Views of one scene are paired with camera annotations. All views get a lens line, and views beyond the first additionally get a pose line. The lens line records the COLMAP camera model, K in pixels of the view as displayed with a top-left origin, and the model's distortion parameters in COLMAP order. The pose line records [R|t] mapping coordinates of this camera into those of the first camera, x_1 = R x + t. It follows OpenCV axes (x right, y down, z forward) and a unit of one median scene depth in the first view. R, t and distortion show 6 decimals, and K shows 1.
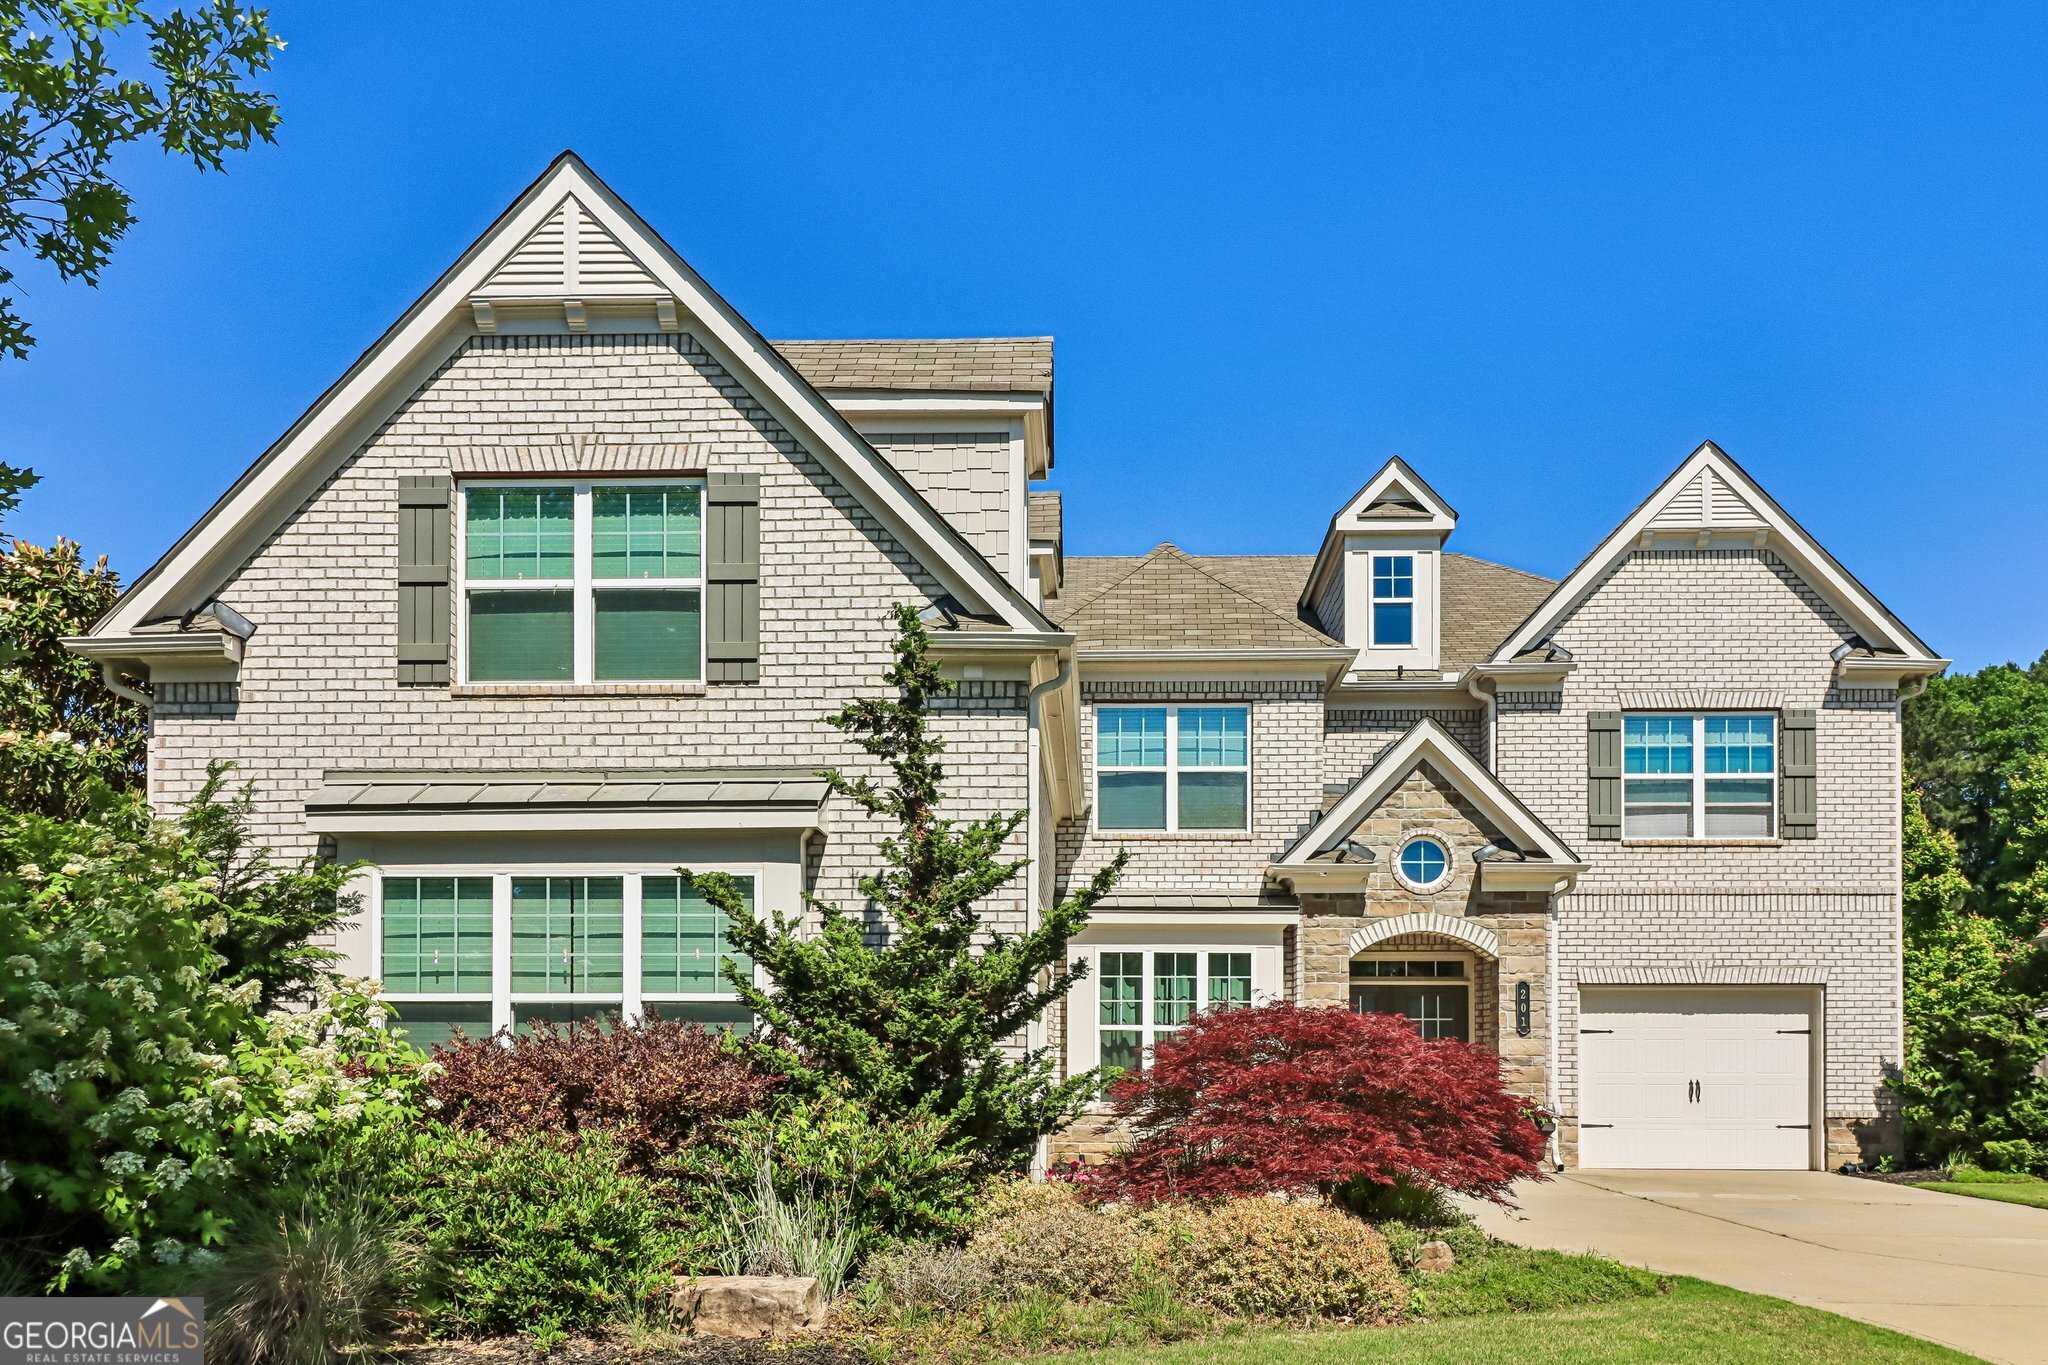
lens RADIAL K [[1512.6, 0, 1024.0], [0, 1512.6, 682.5], [0, 0, 1]] dist [0.005974, 0.003831]
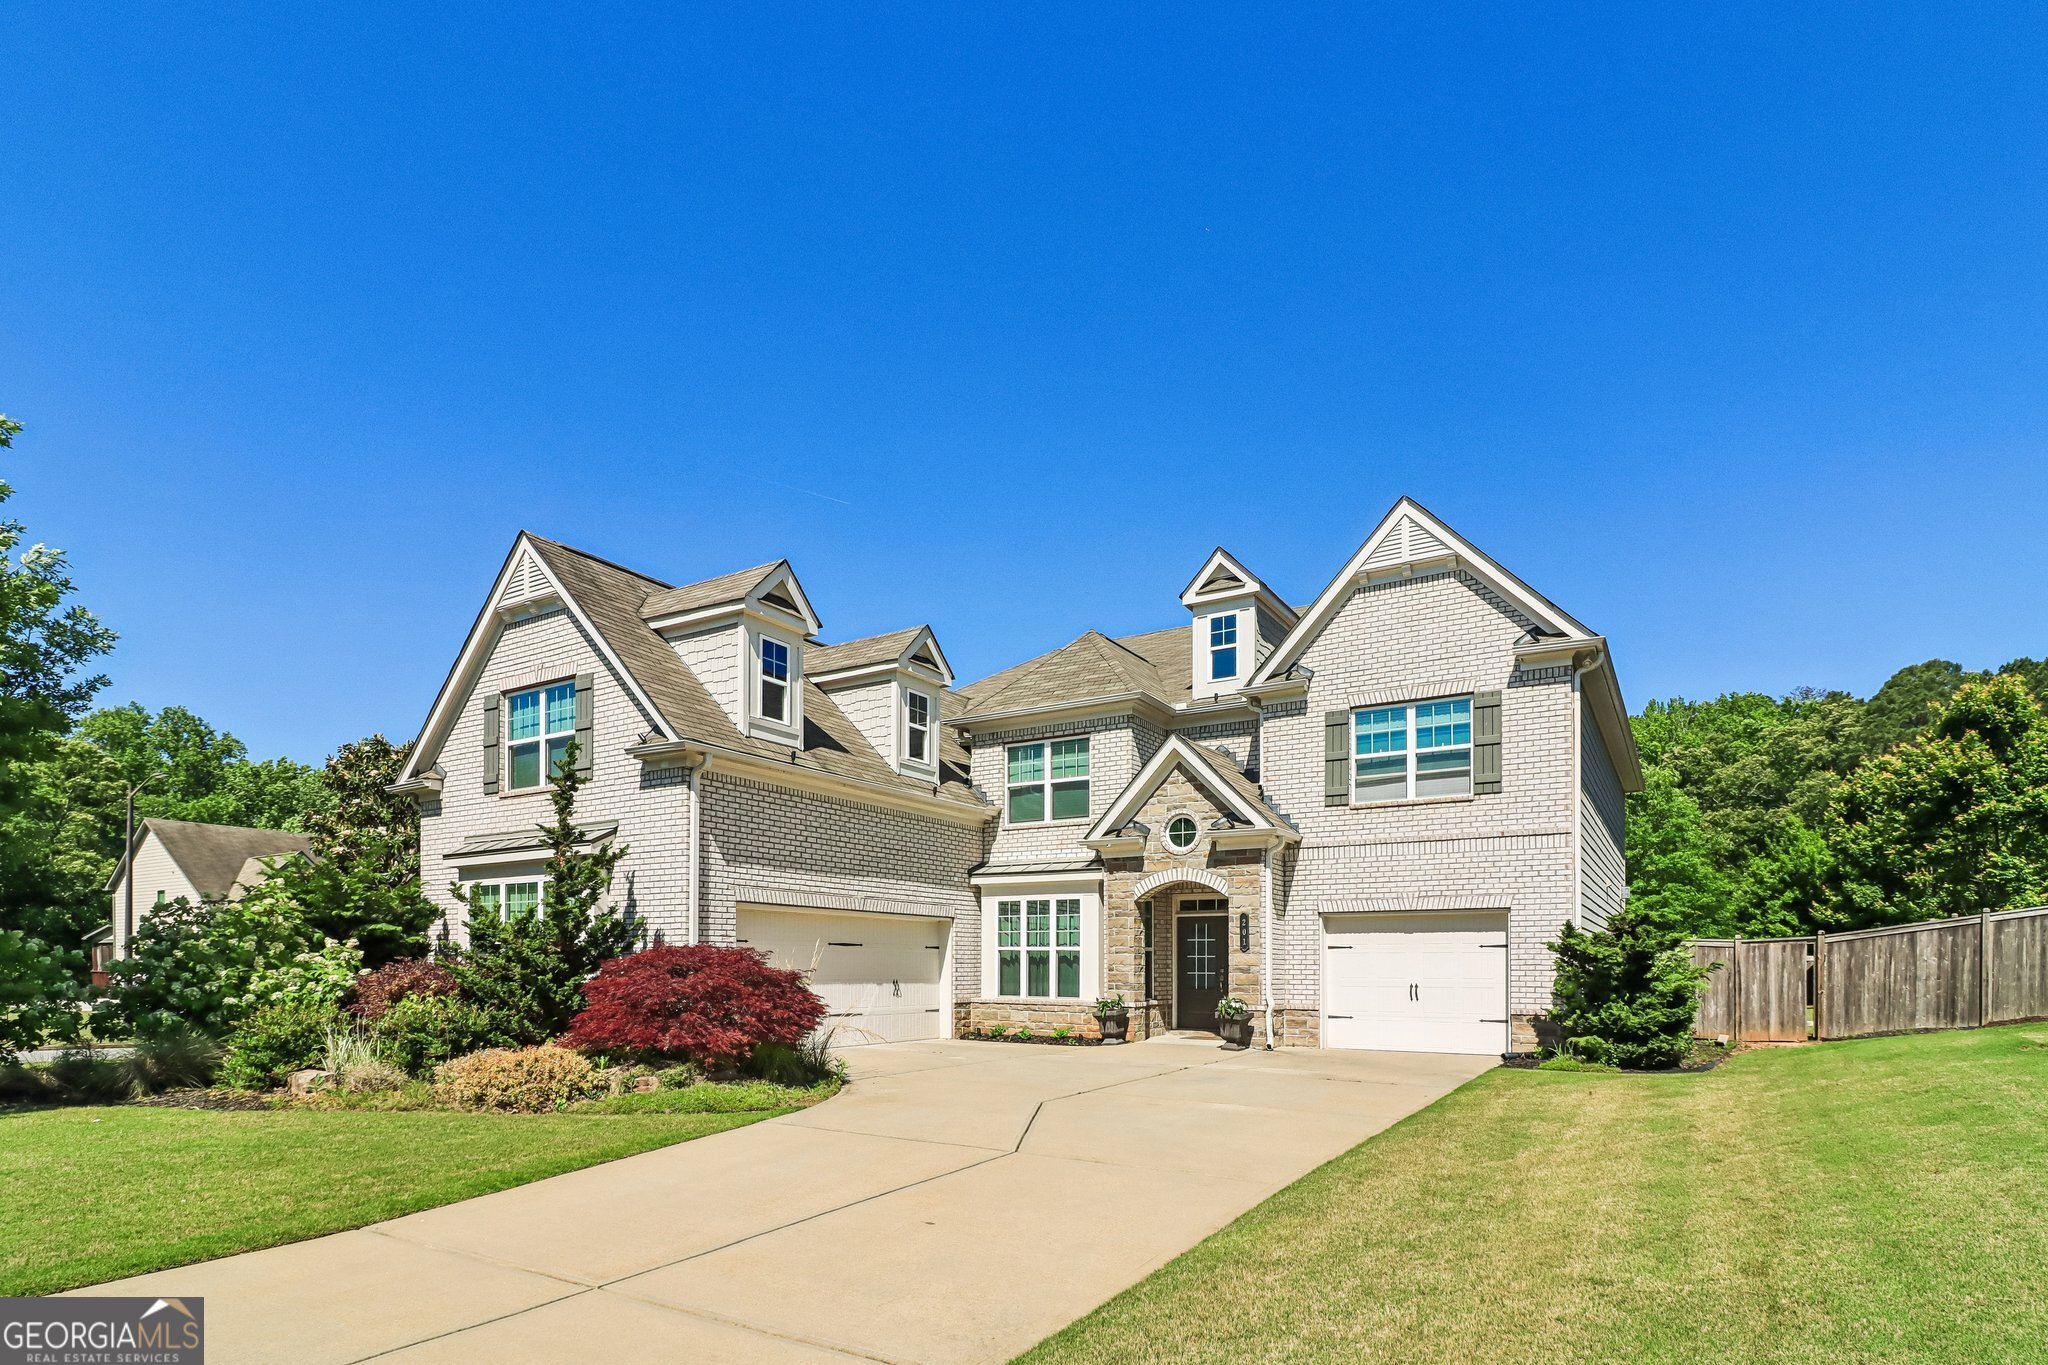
lens RADIAL K [[1016.8, 0, 1024.0], [0, 1016.8, 682.5], [0, 0, 1]] dist [-0.000659, -0.000257]
pose [[0.871685, -0.132483, -0.471819, 0.590358], [0.121848, 0.991123, -0.053187, 0.008499], [0.474677, -0.011128, 0.880090, 0.063549]]
